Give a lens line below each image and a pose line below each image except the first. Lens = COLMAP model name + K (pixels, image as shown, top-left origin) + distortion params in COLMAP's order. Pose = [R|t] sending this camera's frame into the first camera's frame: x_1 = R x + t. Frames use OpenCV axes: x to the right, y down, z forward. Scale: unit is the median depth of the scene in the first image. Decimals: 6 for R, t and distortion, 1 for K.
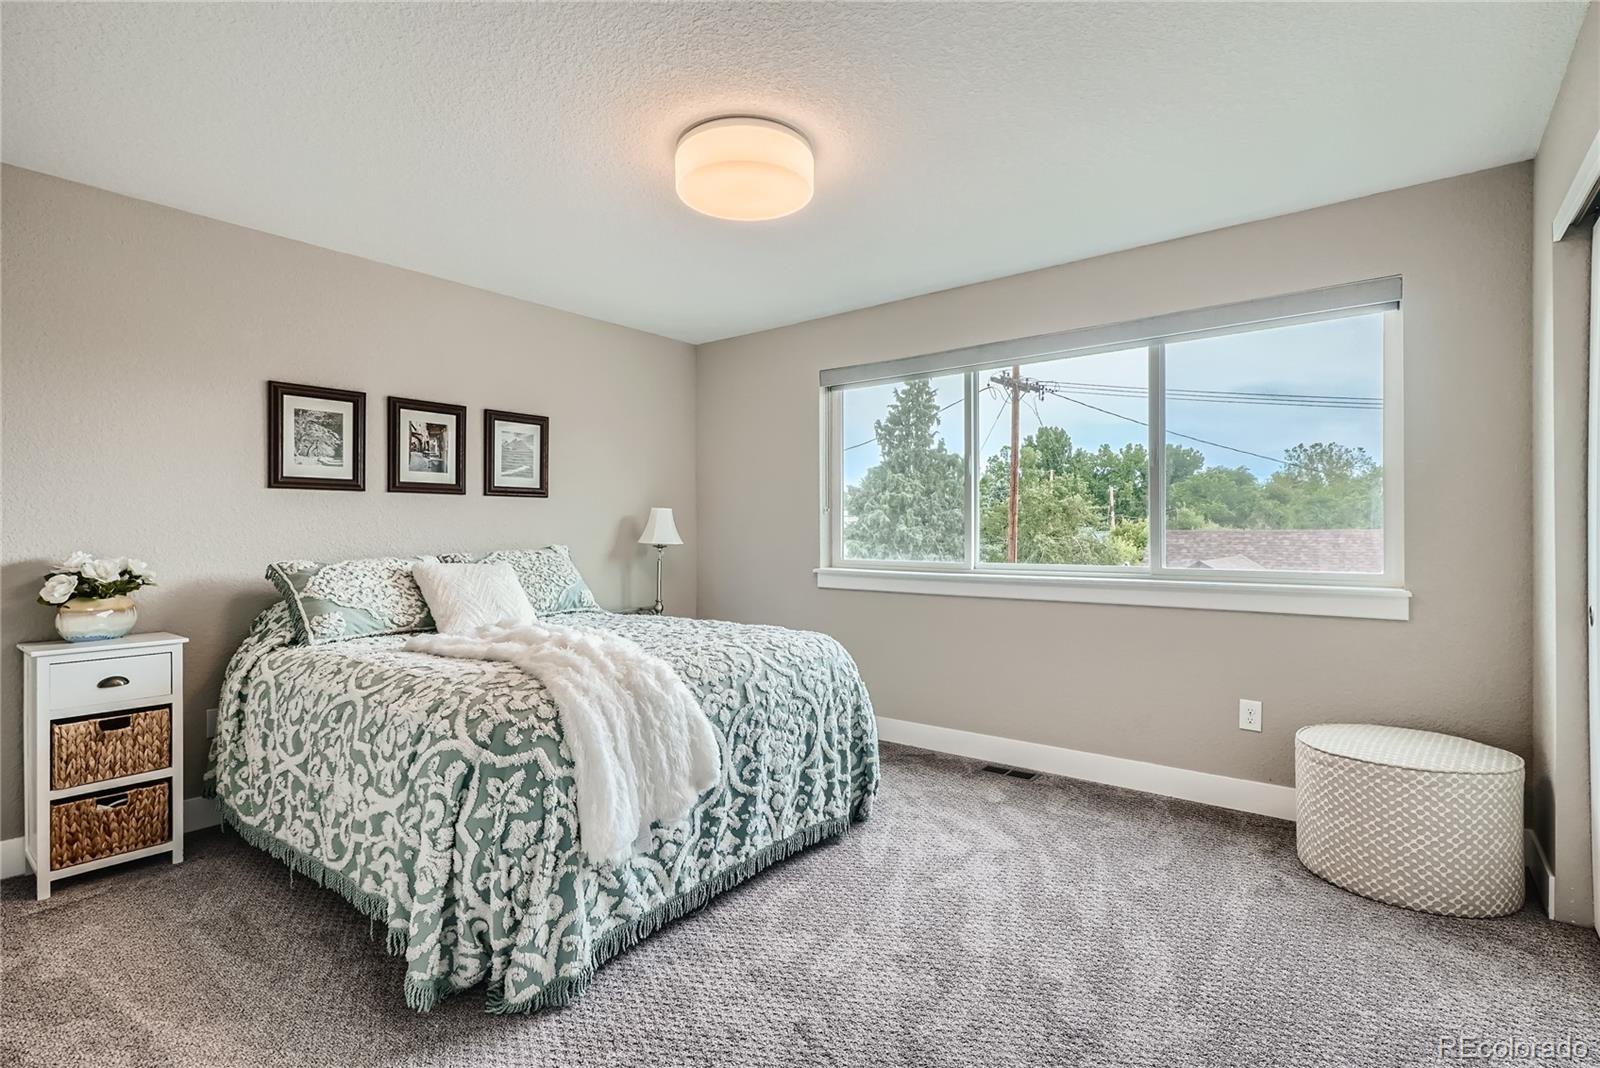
lens RADIAL K [[763.3, 0, 797.9], [0, 763.3, 530.4], [0, 0, 1]] dist [0.014342, -0.005557]
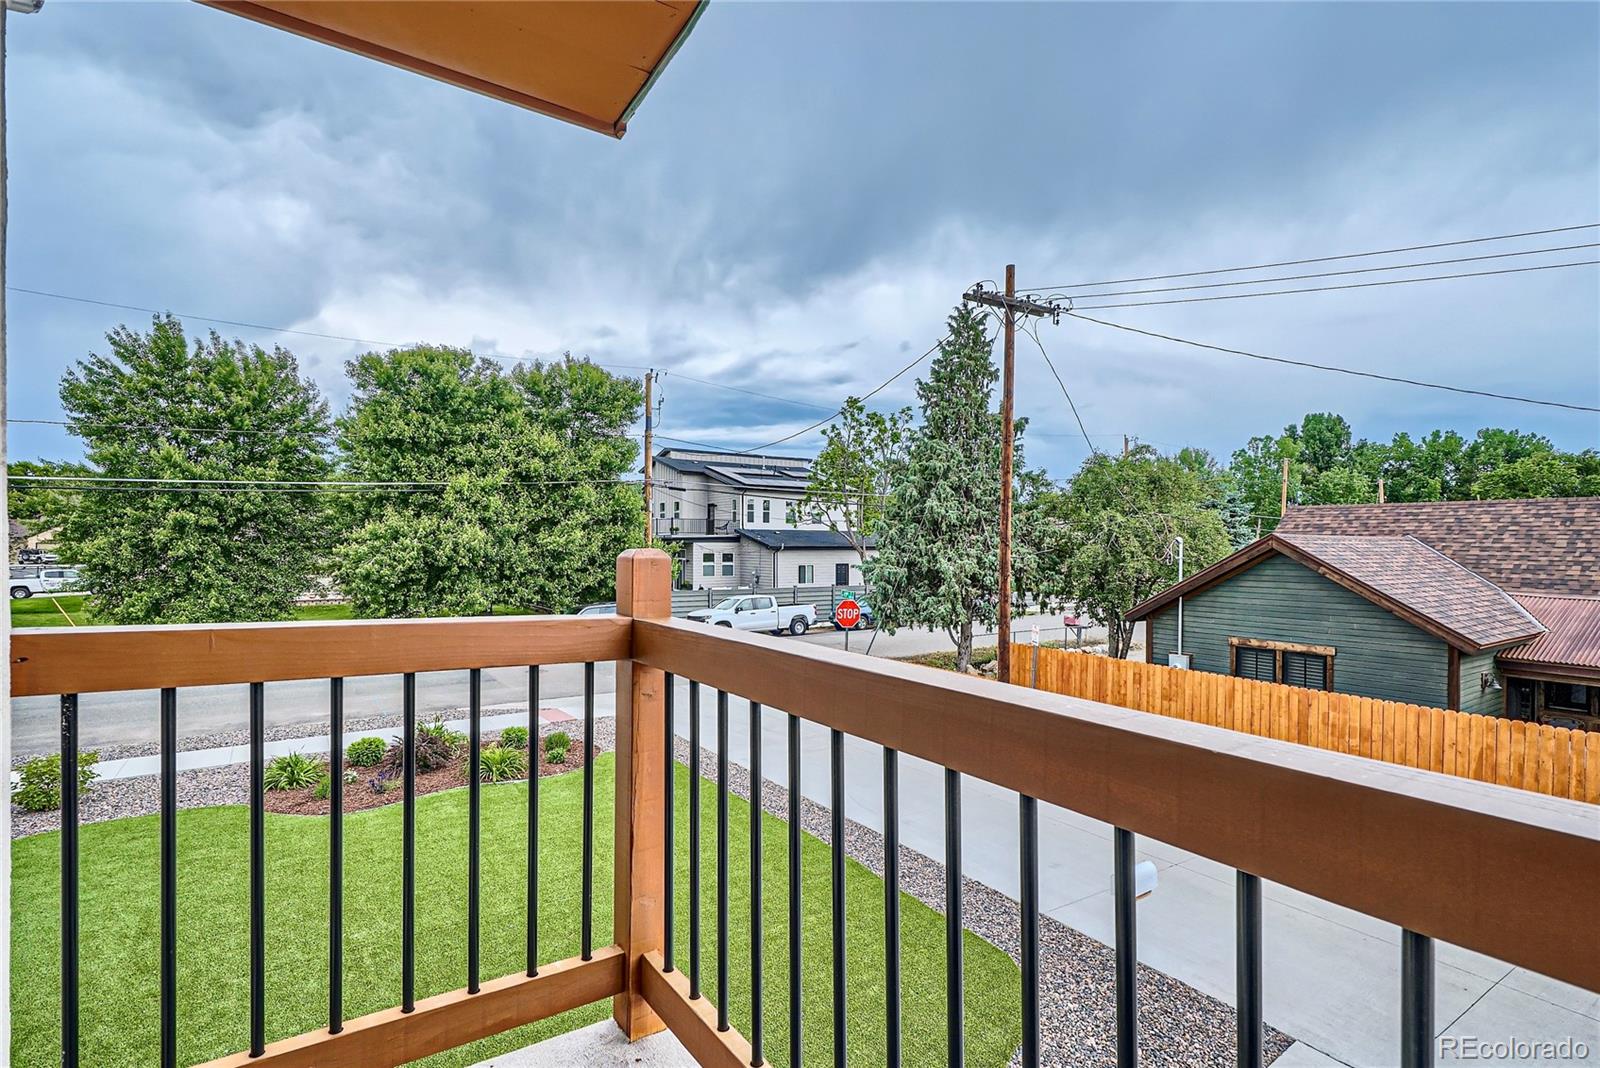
lens RADIAL K [[763.3, 0, 804.2], [0, 763.3, 542.4], [0, 0, 1]] dist [0.014342, -0.005557]
pose [[0.951692, 0.009076, -0.306921, 0.259356], [-0.008826, 0.999959, 0.002203, 0.039028], [0.306928, 0.000613, 0.951733, 0.161189]]
